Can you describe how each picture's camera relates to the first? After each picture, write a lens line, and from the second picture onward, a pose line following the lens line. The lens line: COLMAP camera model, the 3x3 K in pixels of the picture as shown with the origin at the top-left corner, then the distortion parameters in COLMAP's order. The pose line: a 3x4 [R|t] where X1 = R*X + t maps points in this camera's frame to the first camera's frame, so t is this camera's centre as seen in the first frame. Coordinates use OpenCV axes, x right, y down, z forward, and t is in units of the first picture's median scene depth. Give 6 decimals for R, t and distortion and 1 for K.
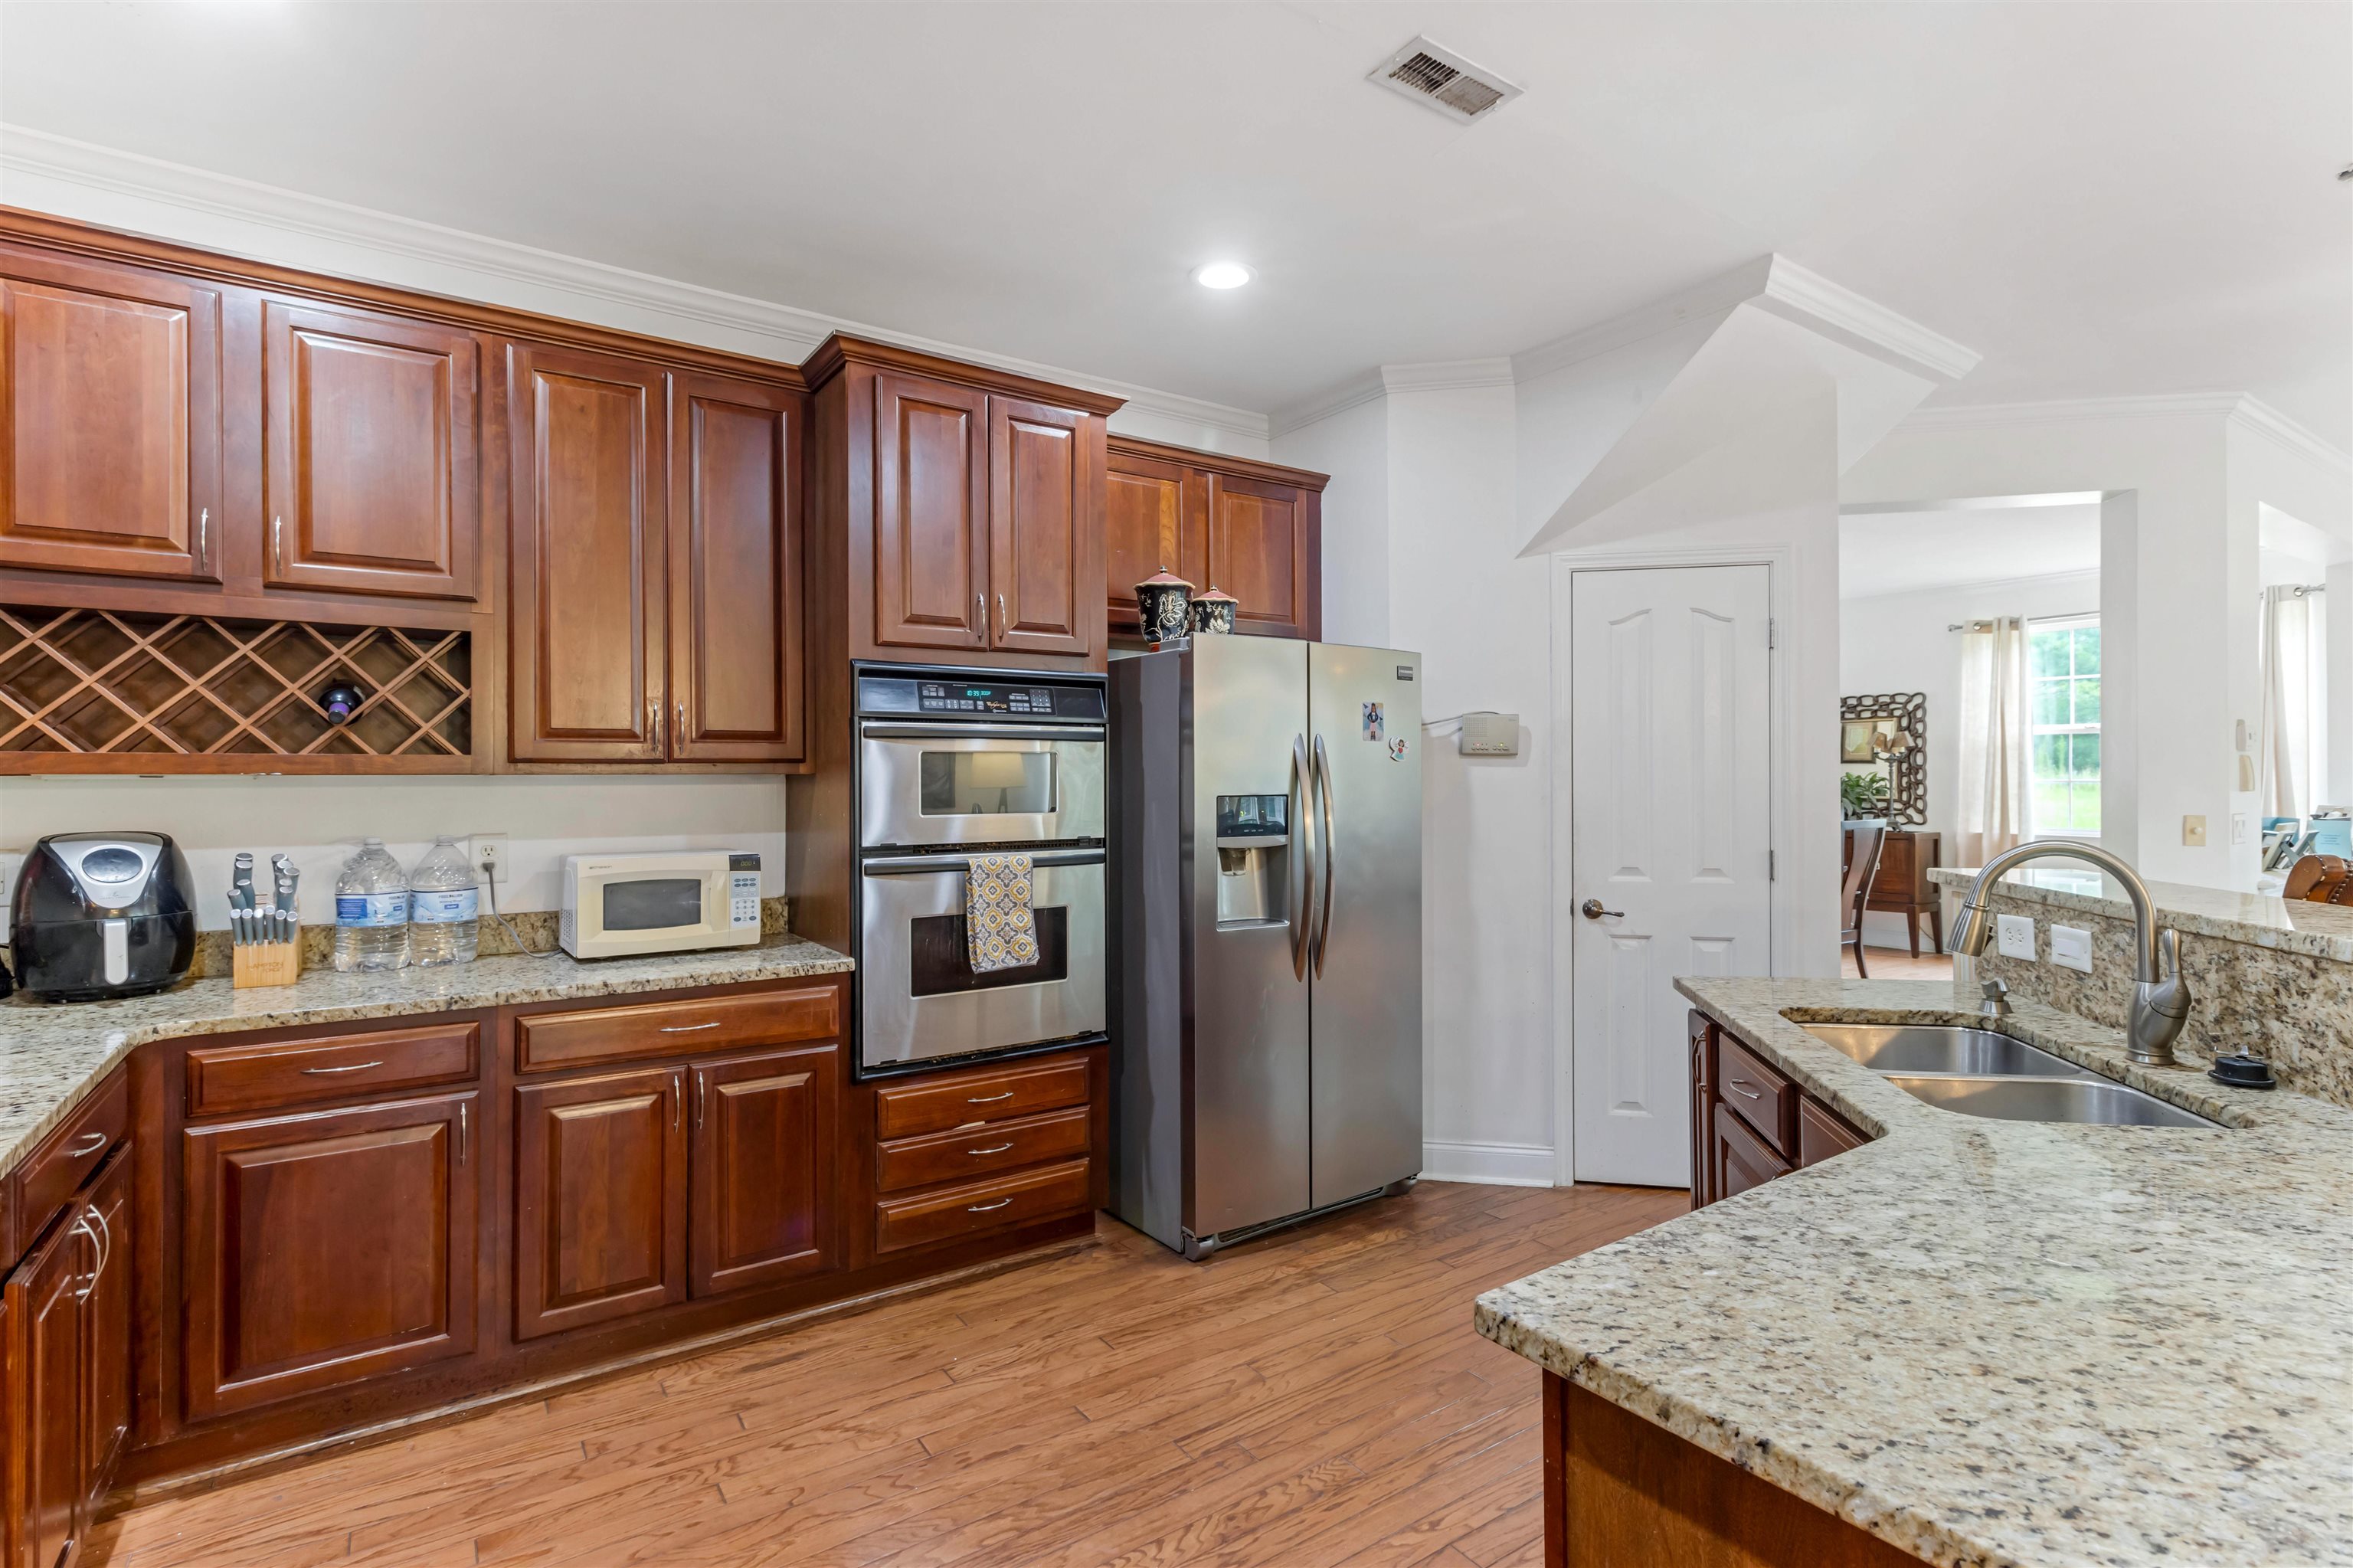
lens RADIAL K [[1137.1, 0, 1184.7], [0, 1137.1, 769.9], [0, 0, 1]] dist [0.001349, 0.001557]
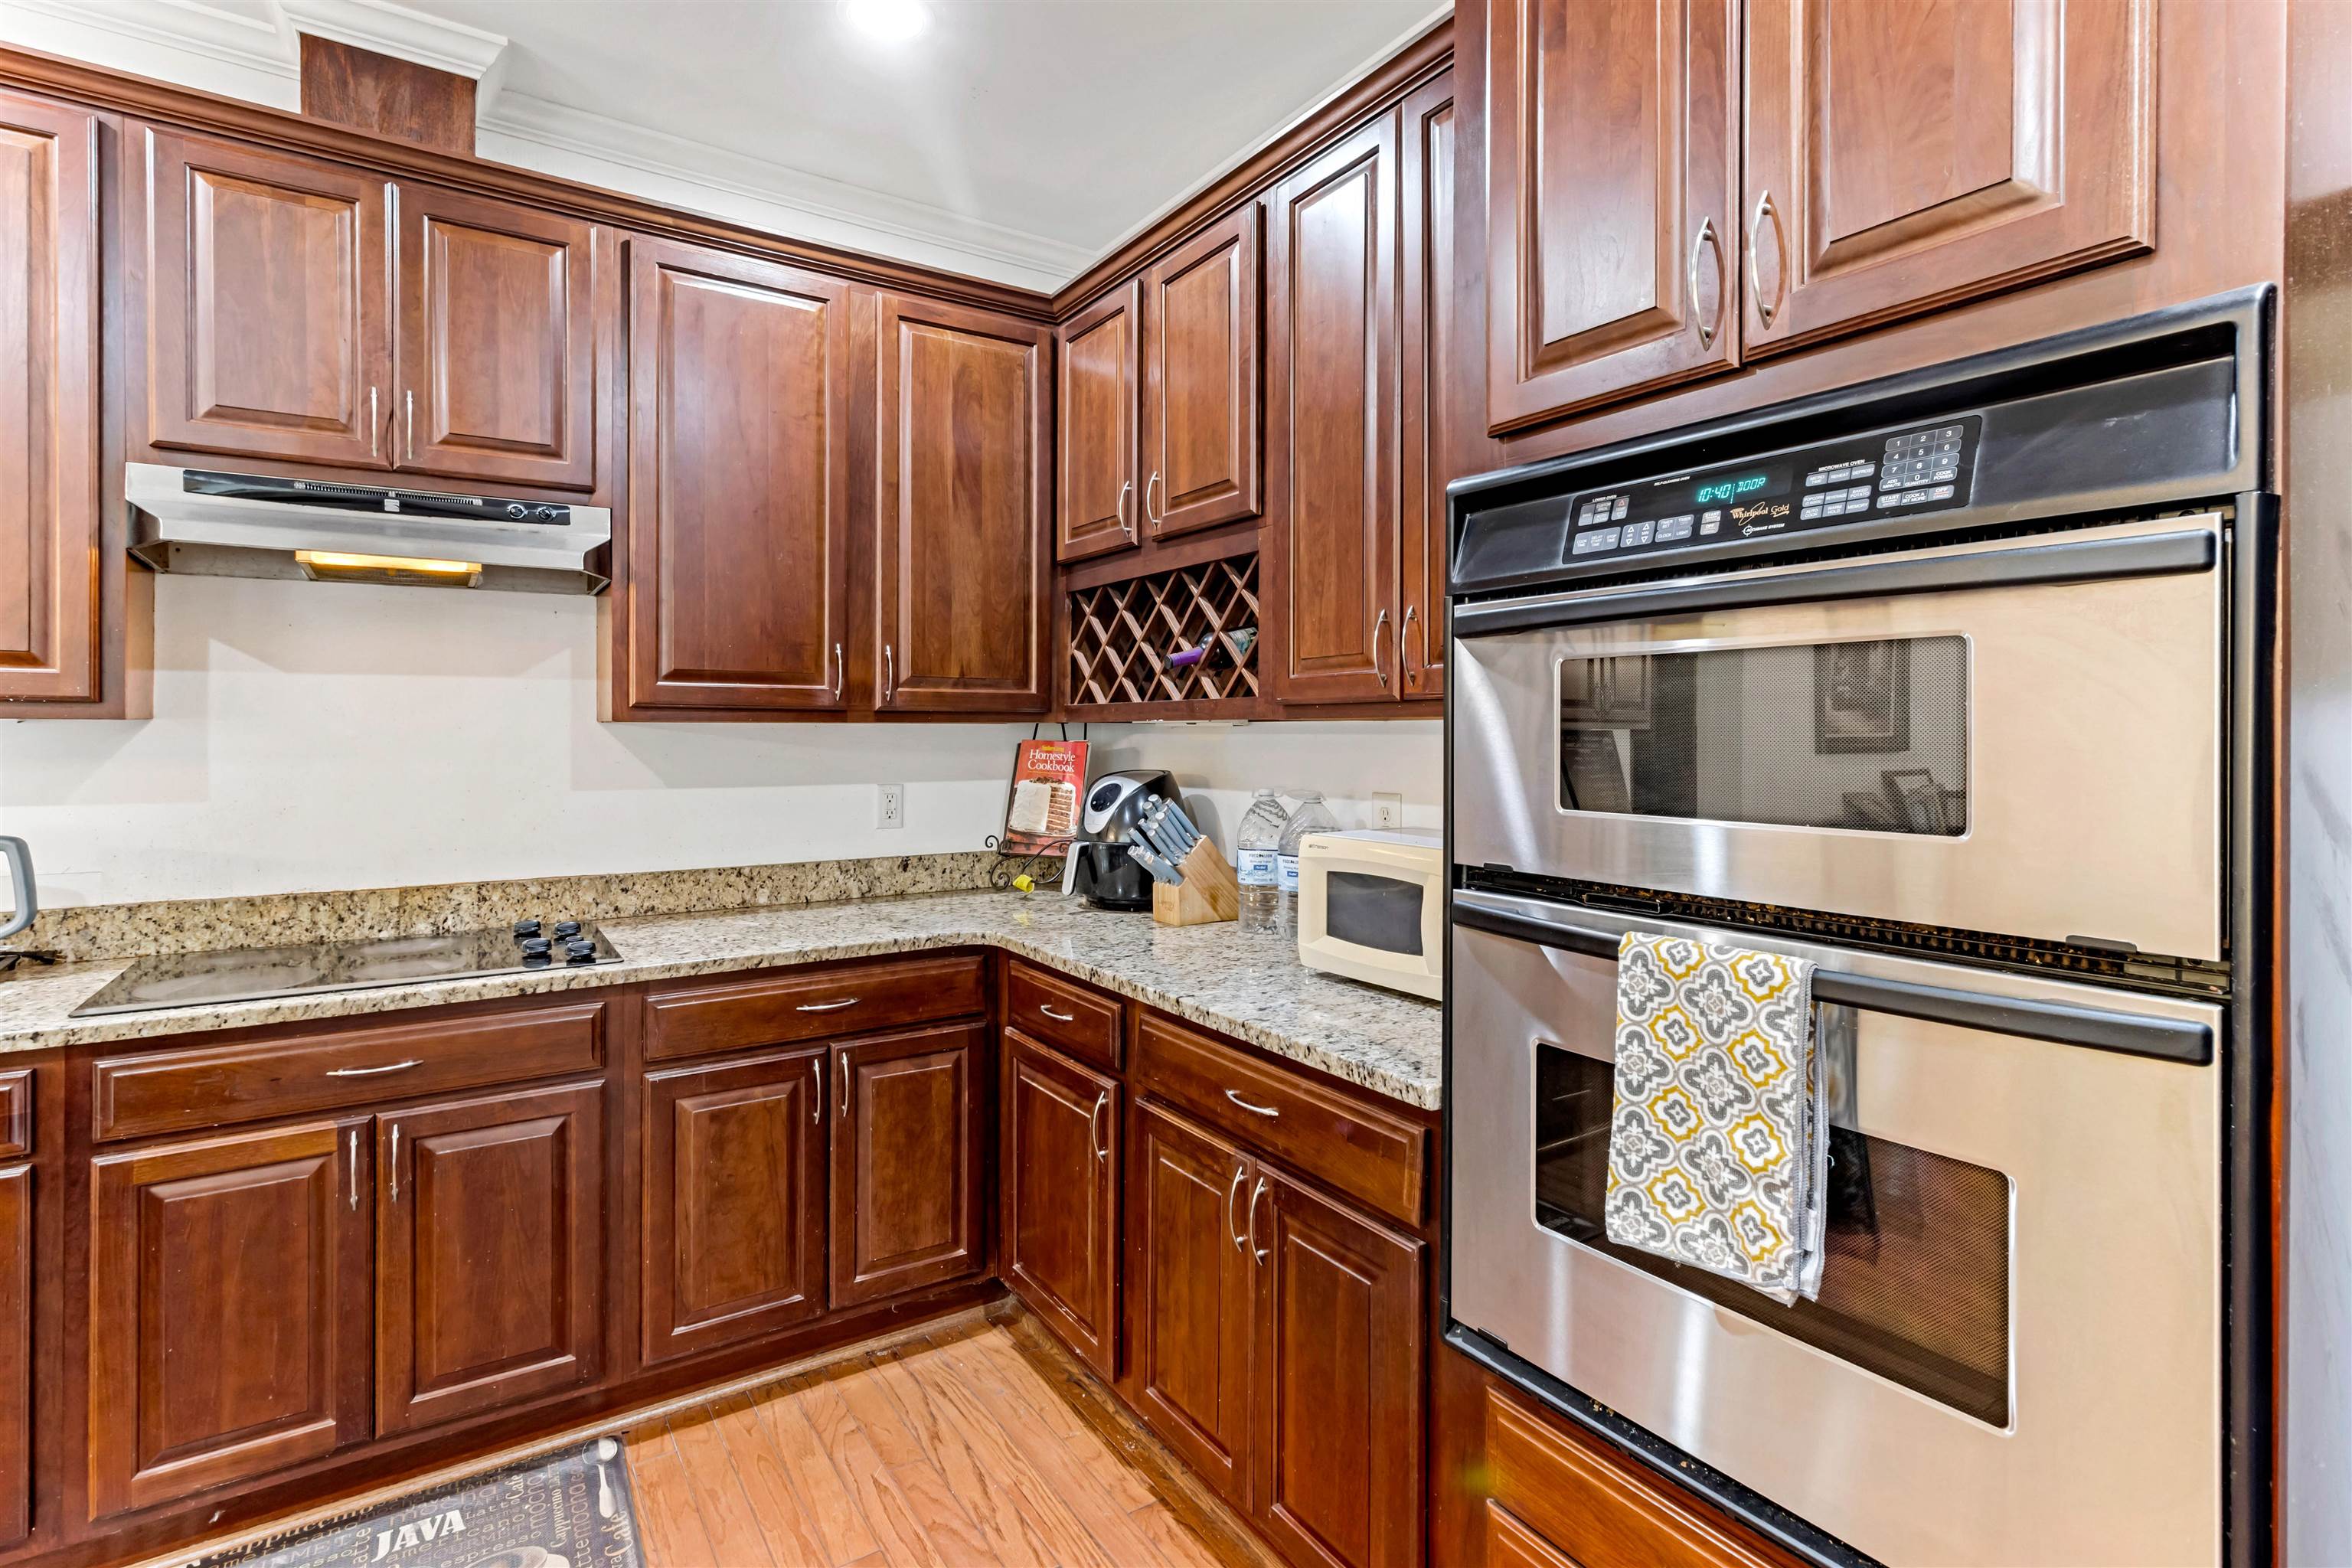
lens RADIAL K [[1136.6, 0, 1180.1], [0, 1136.6, 730.2], [0, 0, 1]] dist [0.001349, 0.001557]
pose [[-0.018555, 0.001233, -0.999827, 0.217526], [0.002935, 0.999995, 0.001179, 0.010615], [0.999824, -0.002913, -0.018559, 0.953791]]
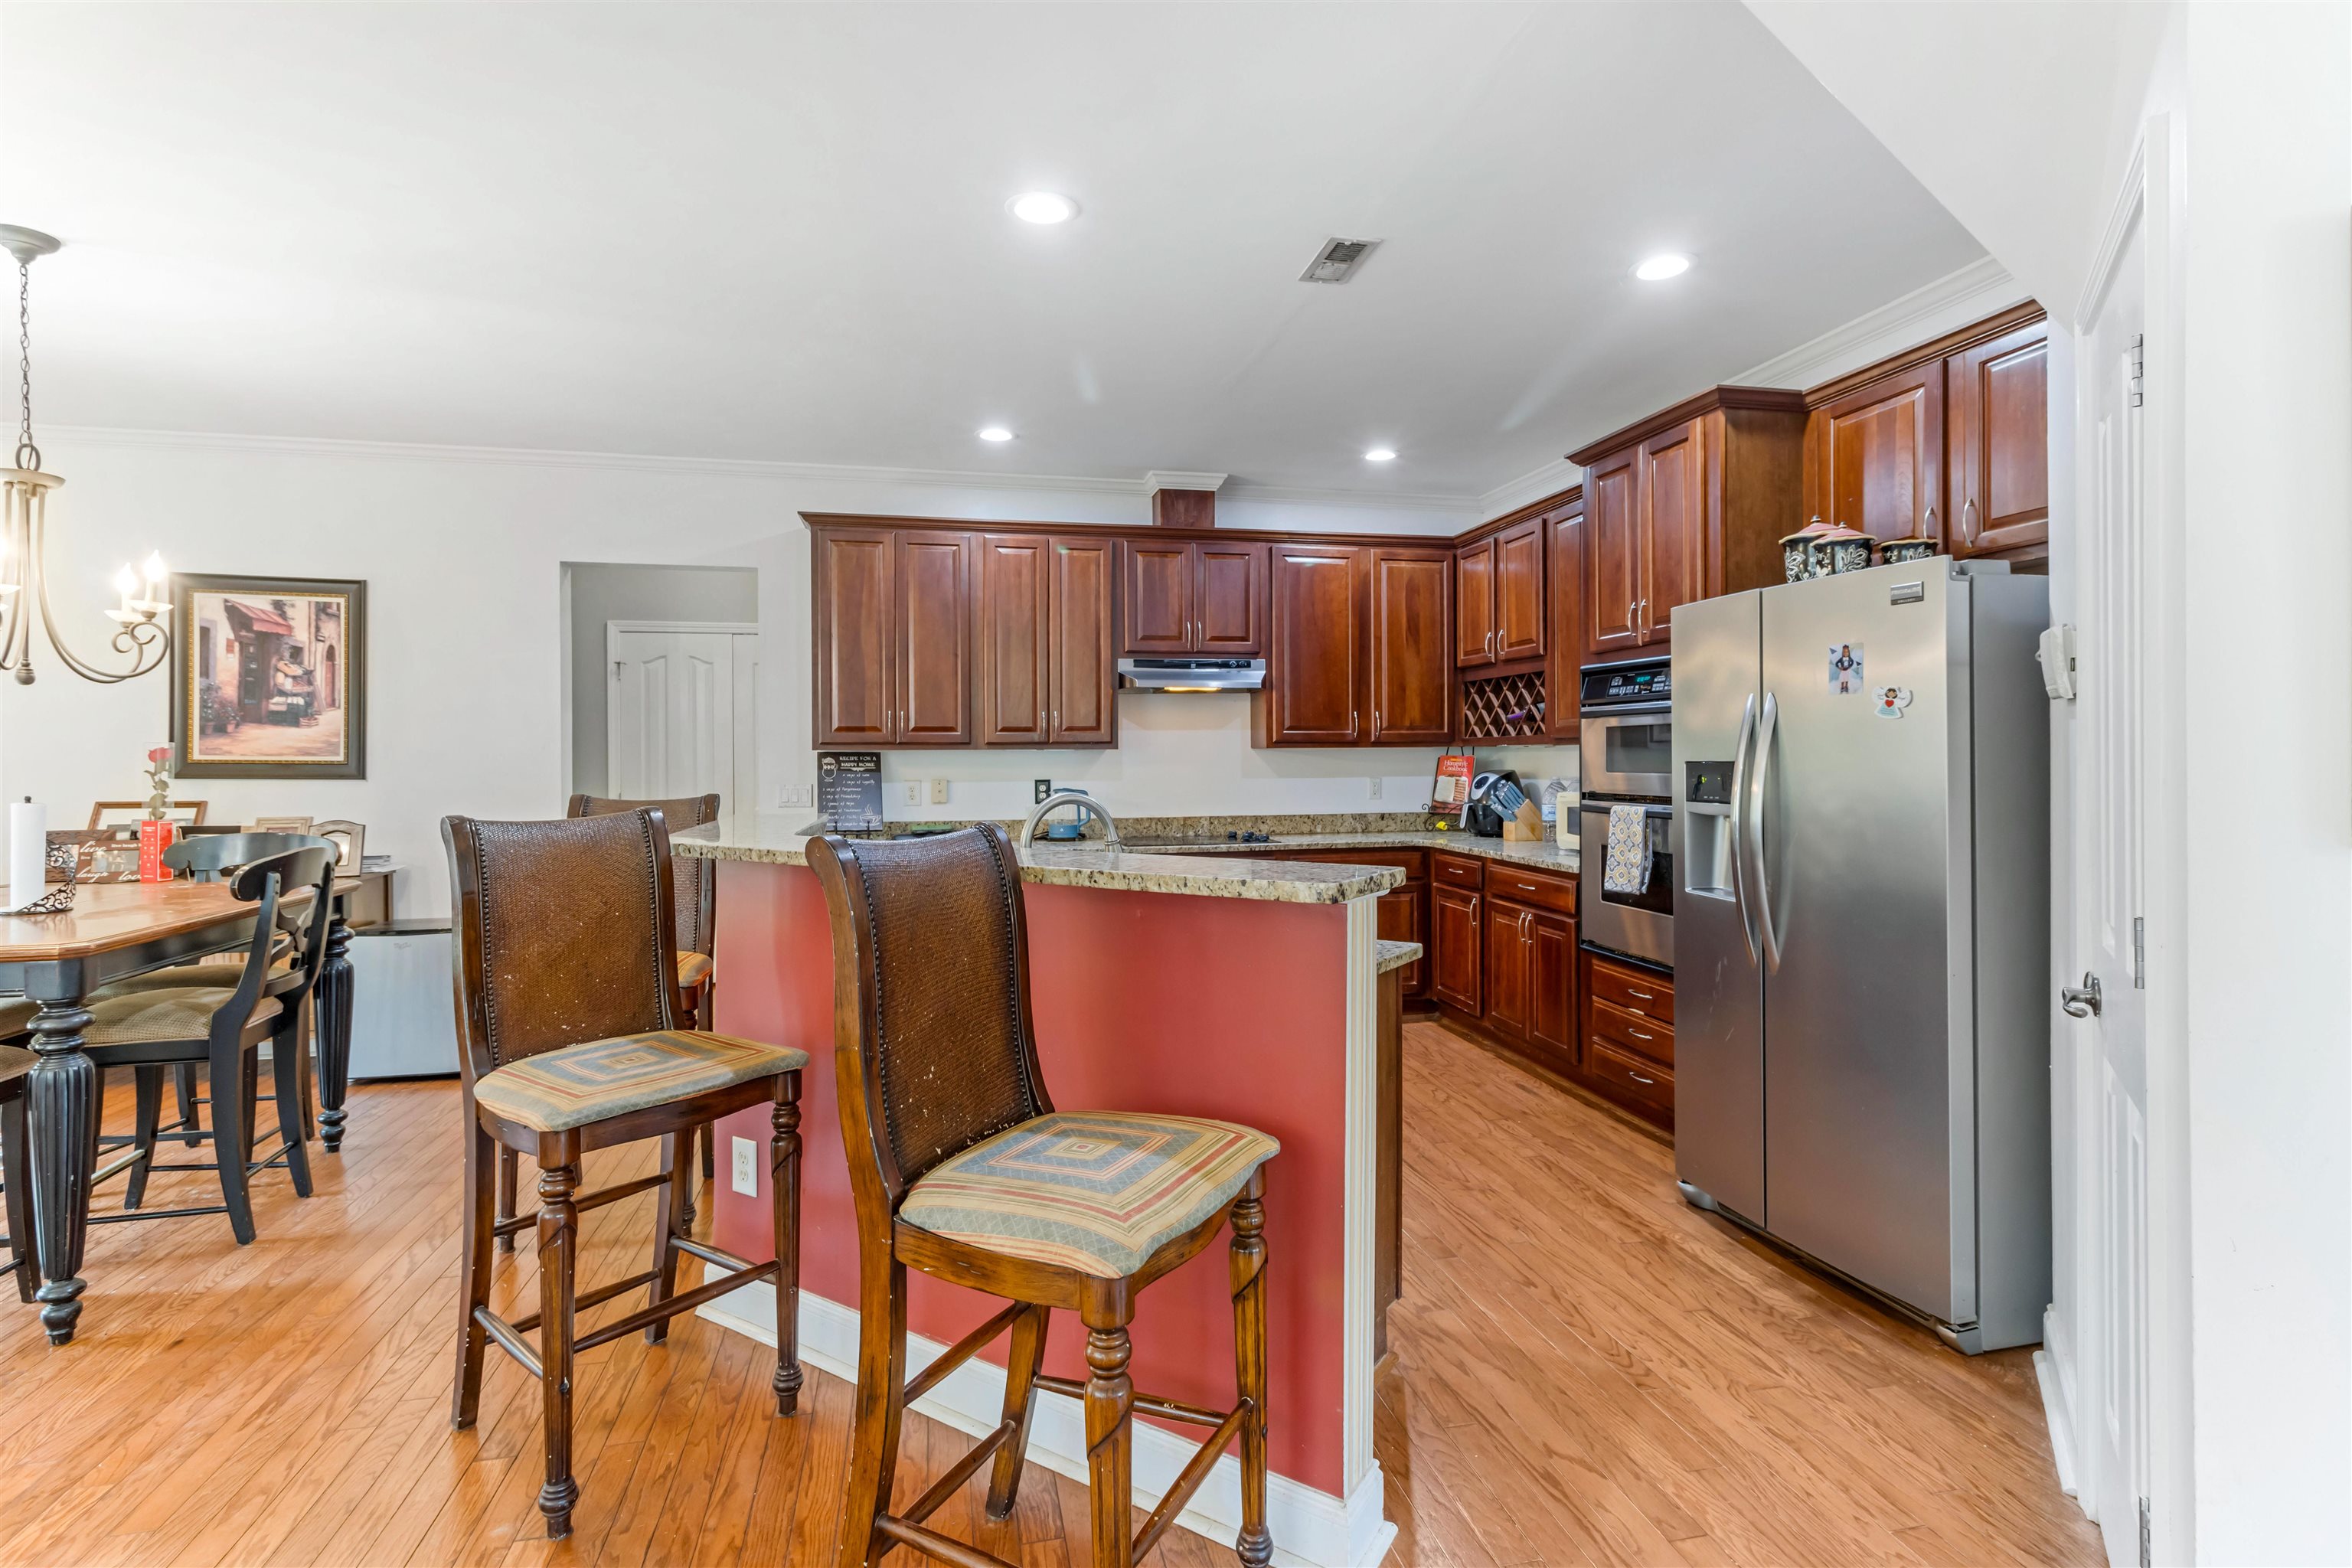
lens RADIAL K [[1136.6, 0, 1183.5], [0, 1136.6, 755.6], [0, 0, 1]] dist [0.001349, 0.001557]
pose [[-0.373955, 0.004364, -0.927437, 1.383820], [0.010497, 0.999945, 0.000473, 0.015005], [0.927388, -0.009558, -0.373980, 1.148038]]
